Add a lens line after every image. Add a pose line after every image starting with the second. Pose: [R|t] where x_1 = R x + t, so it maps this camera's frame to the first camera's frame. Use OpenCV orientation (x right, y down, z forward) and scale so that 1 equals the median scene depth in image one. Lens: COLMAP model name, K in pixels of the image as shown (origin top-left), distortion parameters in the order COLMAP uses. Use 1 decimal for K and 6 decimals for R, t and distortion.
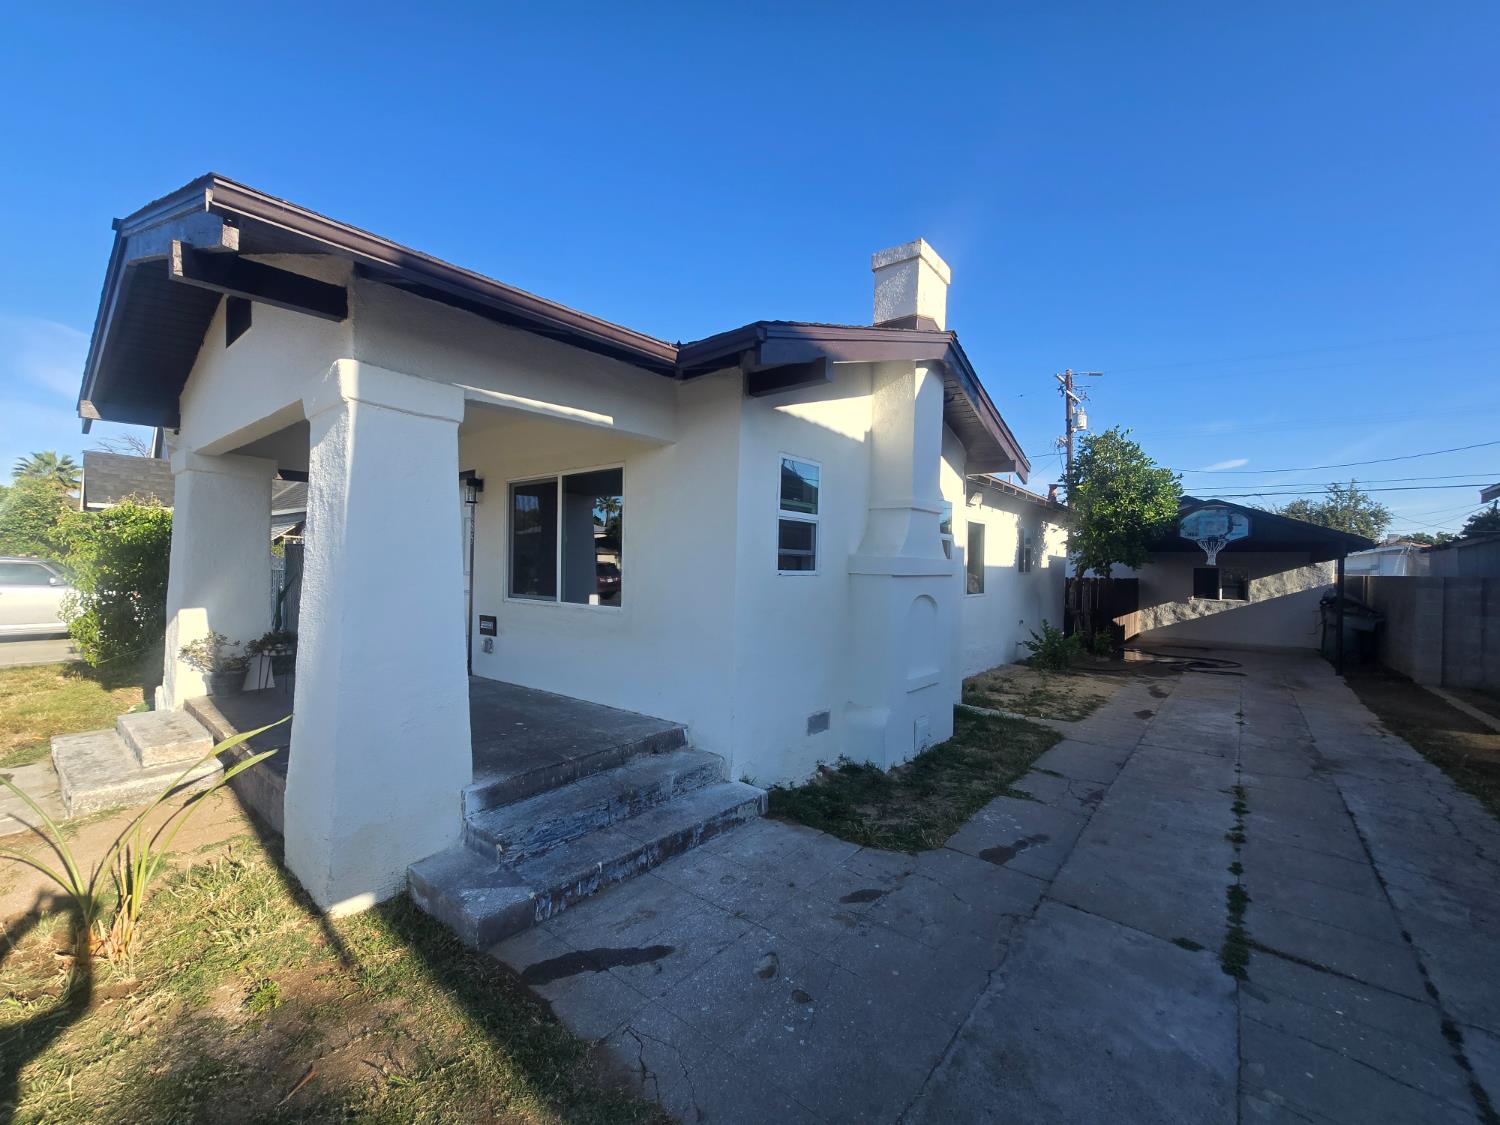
lens RADIAL K [[615.1, 0, 747.7], [0, 615.1, 568.4], [0, 0, 1]] dist [-0.007341, 0.003347]
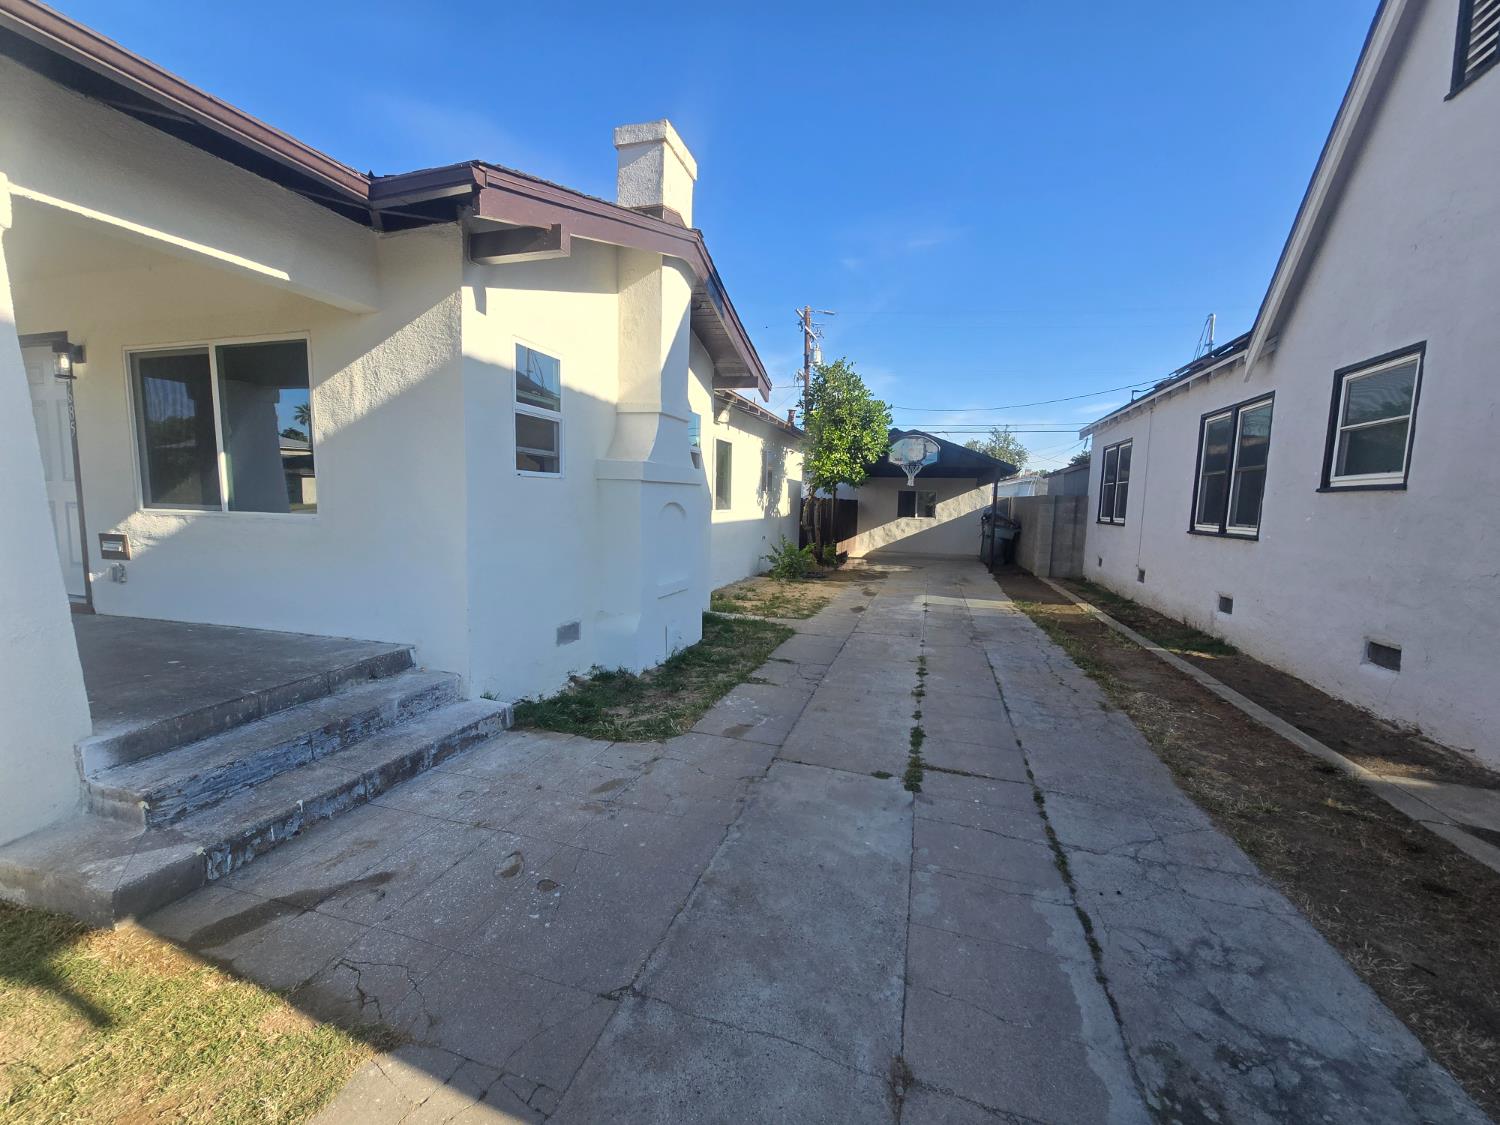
lens RADIAL K [[615.1, 0, 745.2], [0, 615.1, 570.4], [0, 0, 1]] dist [-0.007341, 0.003347]
pose [[0.926778, -0.042065, 0.373246, 0.019605], [-0.002808, 0.992905, 0.118874, 0.043958], [-0.375599, -0.111217, 0.920085, 0.017492]]
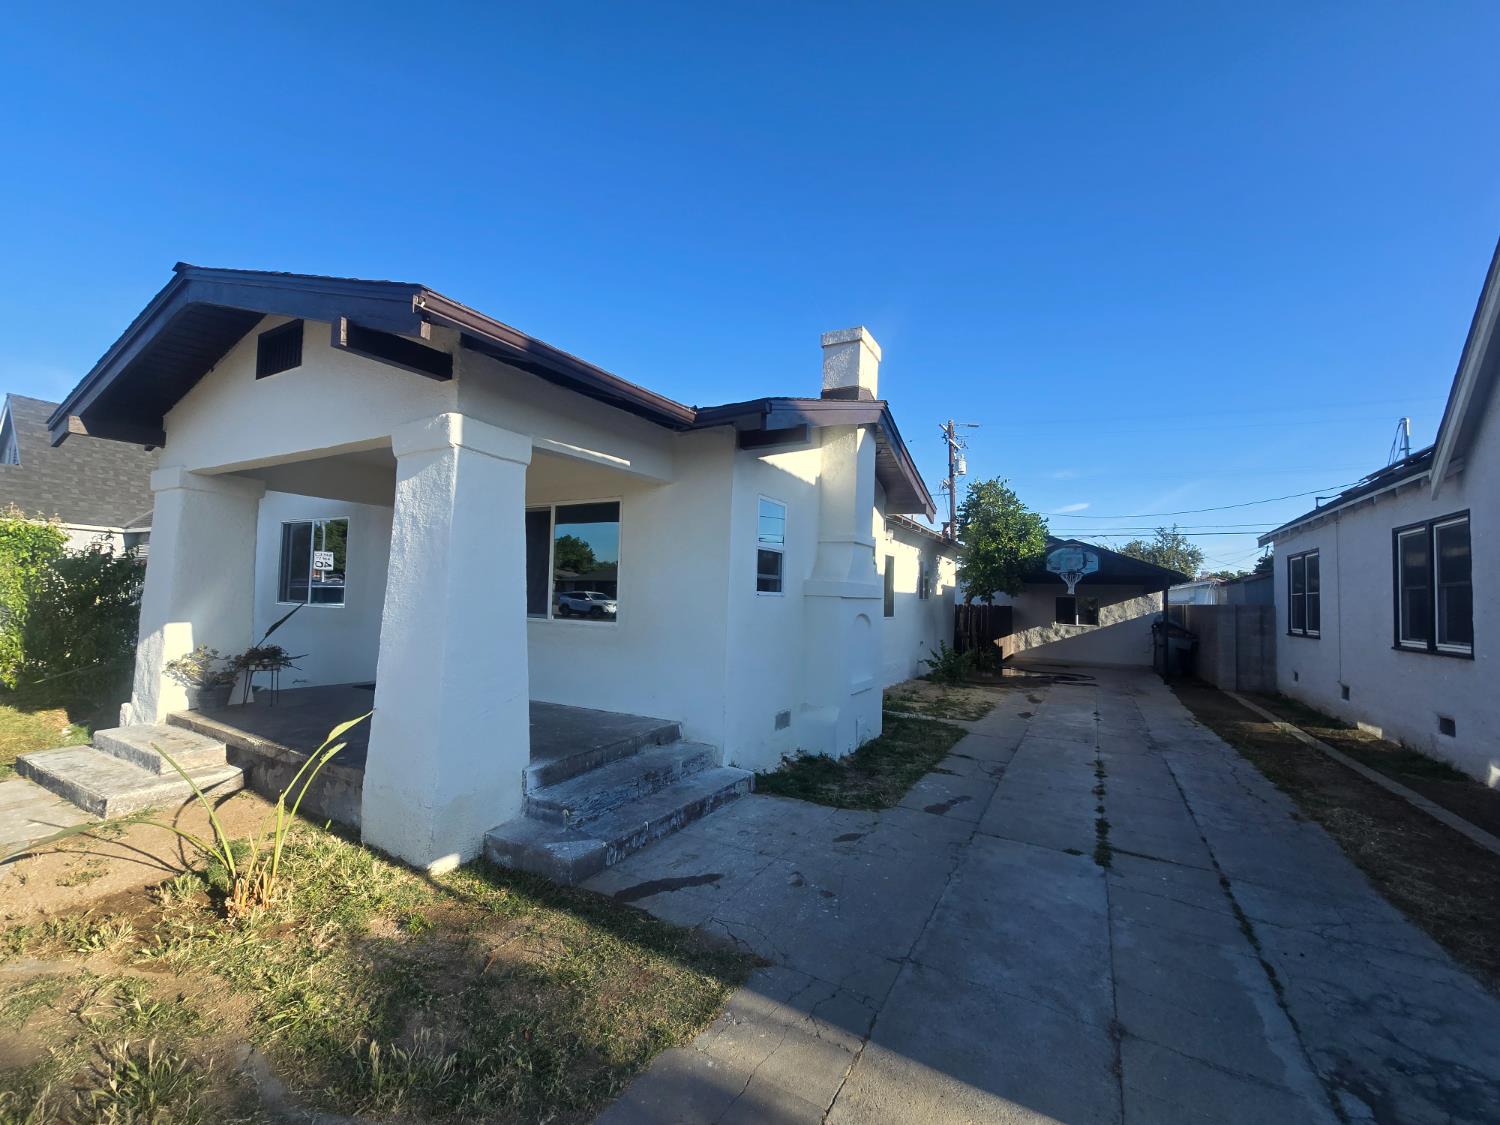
lens RADIAL K [[615.1, 0, 746.9], [0, 615.1, 568.6], [0, 0, 1]] dist [-0.007341, 0.003347]
pose [[0.985712, 0.016770, 0.167603, -0.187254], [-0.009126, 0.998887, -0.046279, 0.016039], [-0.168192, 0.044088, 0.984768, -0.206117]]
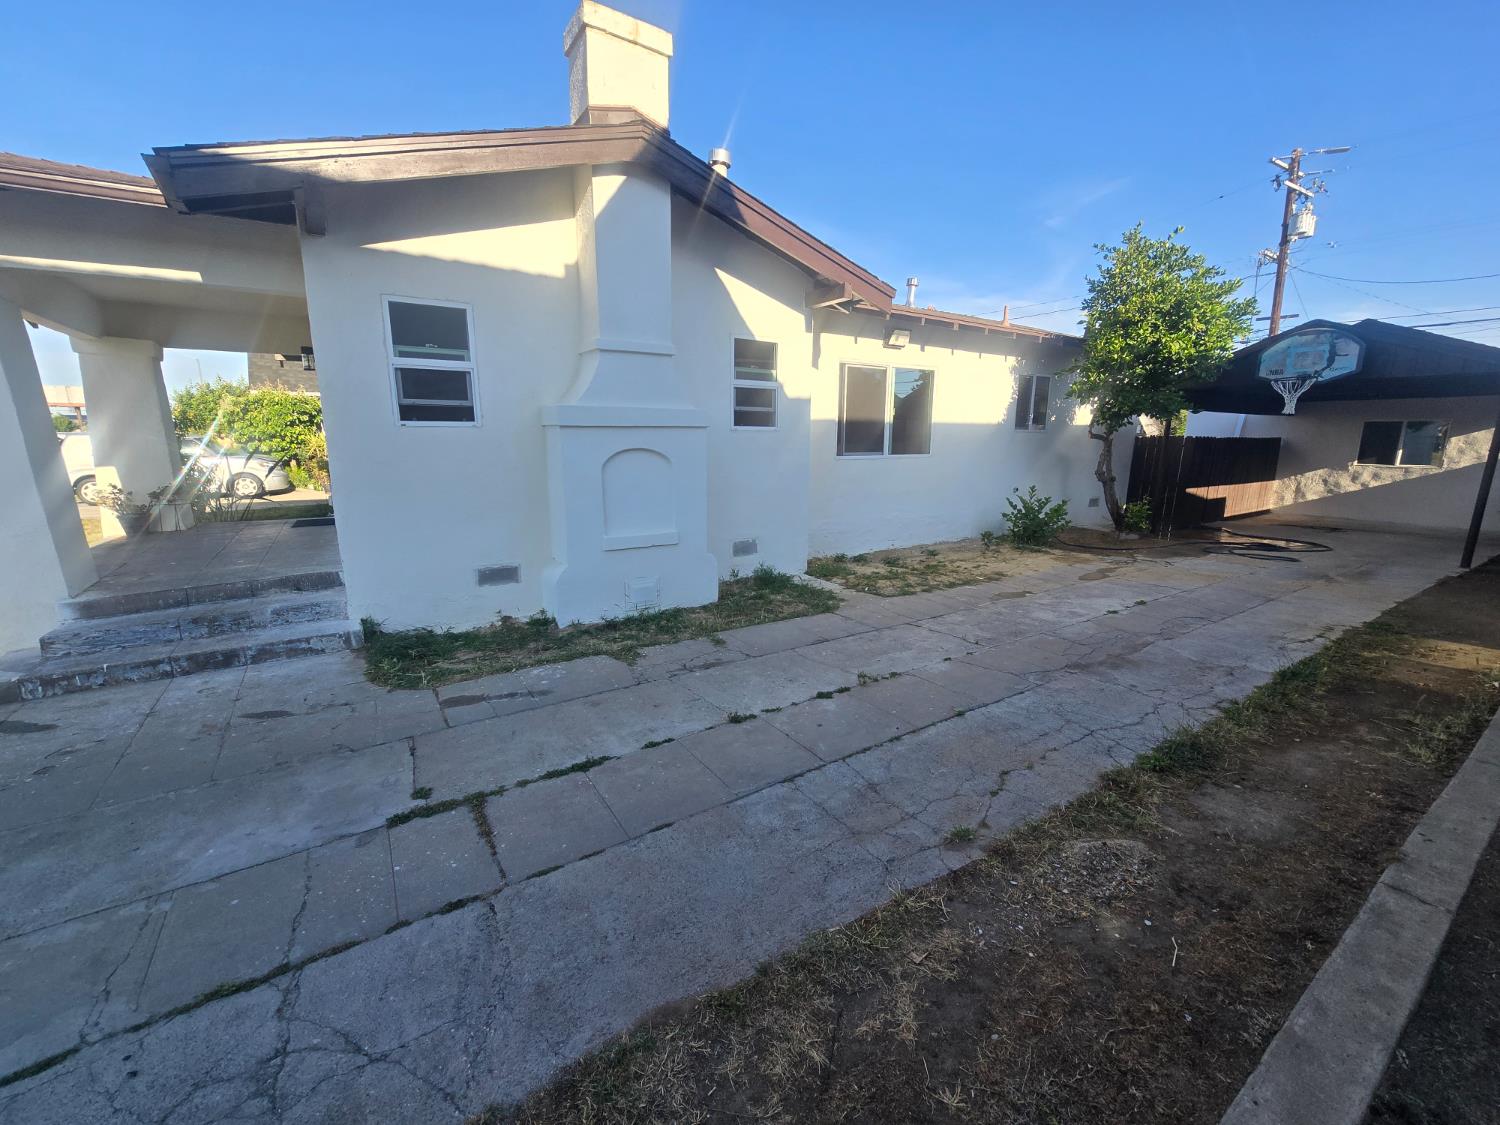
lens RADIAL K [[615.1, 0, 747.0], [0, 615.1, 568.2], [0, 0, 1]] dist [-0.007341, 0.003347]
pose [[0.953132, 0.044883, -0.299206, 0.969809], [0.016278, 0.979896, 0.198844, 0.051375], [0.302115, -0.194395, 0.933240, 0.206665]]
